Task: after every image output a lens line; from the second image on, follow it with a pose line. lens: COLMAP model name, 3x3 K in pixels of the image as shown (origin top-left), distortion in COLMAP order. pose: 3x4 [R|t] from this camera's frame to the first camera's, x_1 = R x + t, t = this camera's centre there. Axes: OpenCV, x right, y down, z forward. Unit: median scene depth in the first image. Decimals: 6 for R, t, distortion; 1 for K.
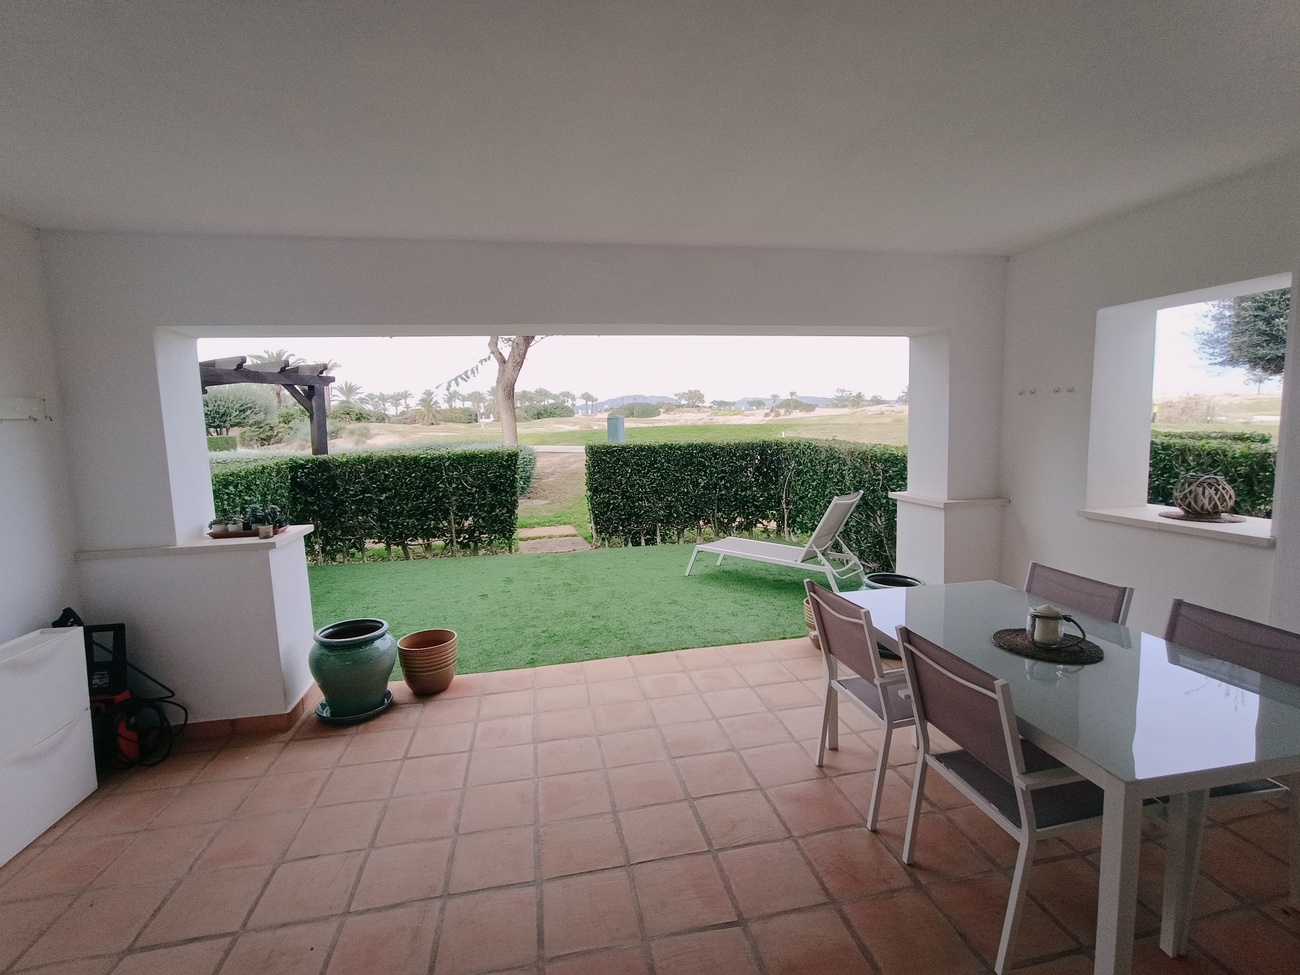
lens RADIAL K [[590.2, 0, 643.7], [0, 590.2, 486.1], [0, 0, 1]] dist [-0.030912, 0.014786]
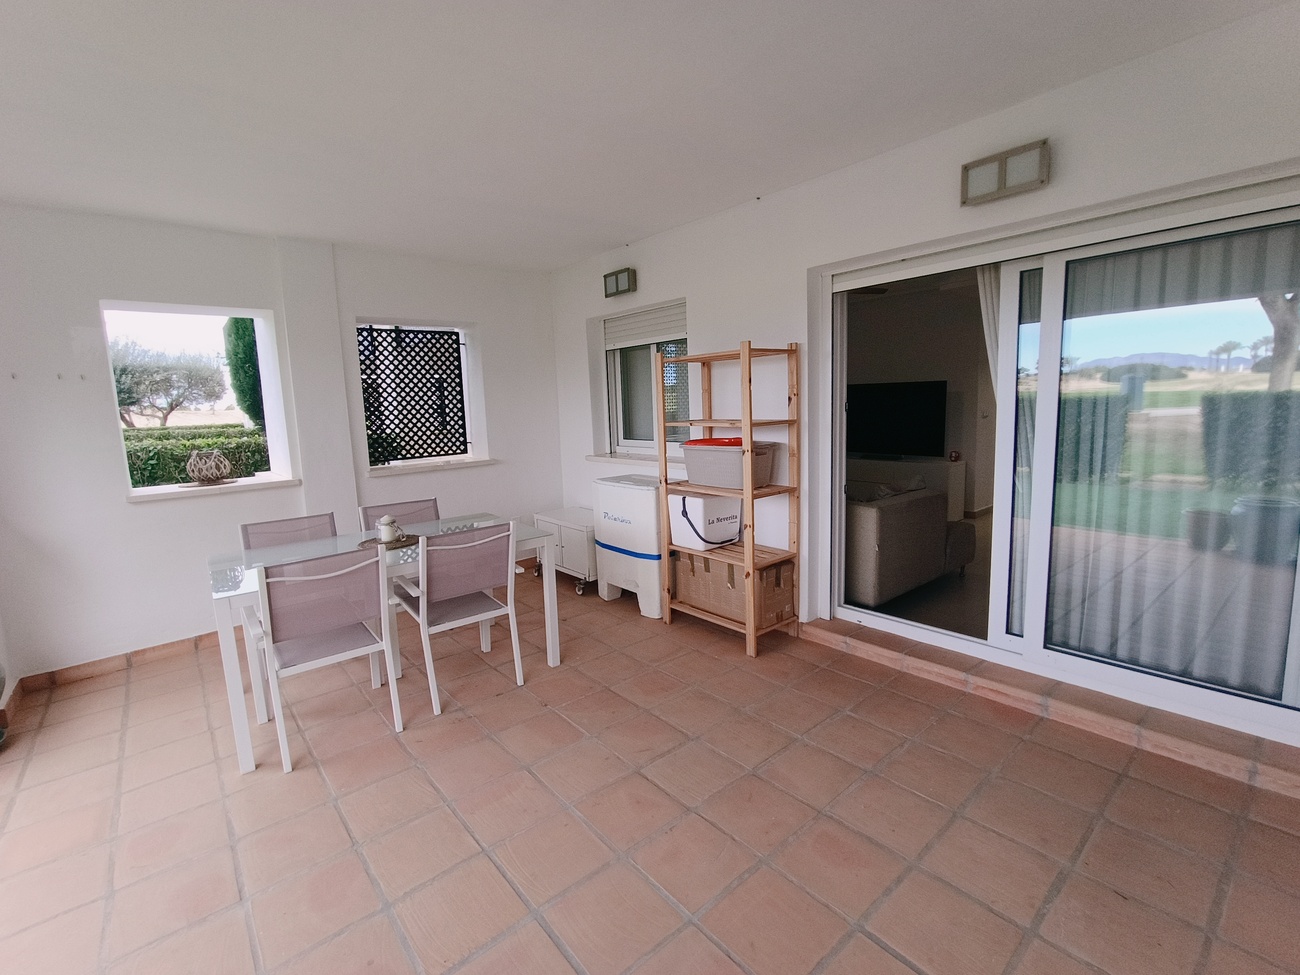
lens RADIAL K [[590.2, 0, 643.7], [0, 590.2, 486.1], [0, 0, 1]] dist [-0.030912, 0.014786]
pose [[-0.493682, -0.065751, 0.867153, -0.665276], [0.147897, 0.976264, 0.158224, -0.005995], [-0.856974, 0.206361, -0.472240, 0.818696]]
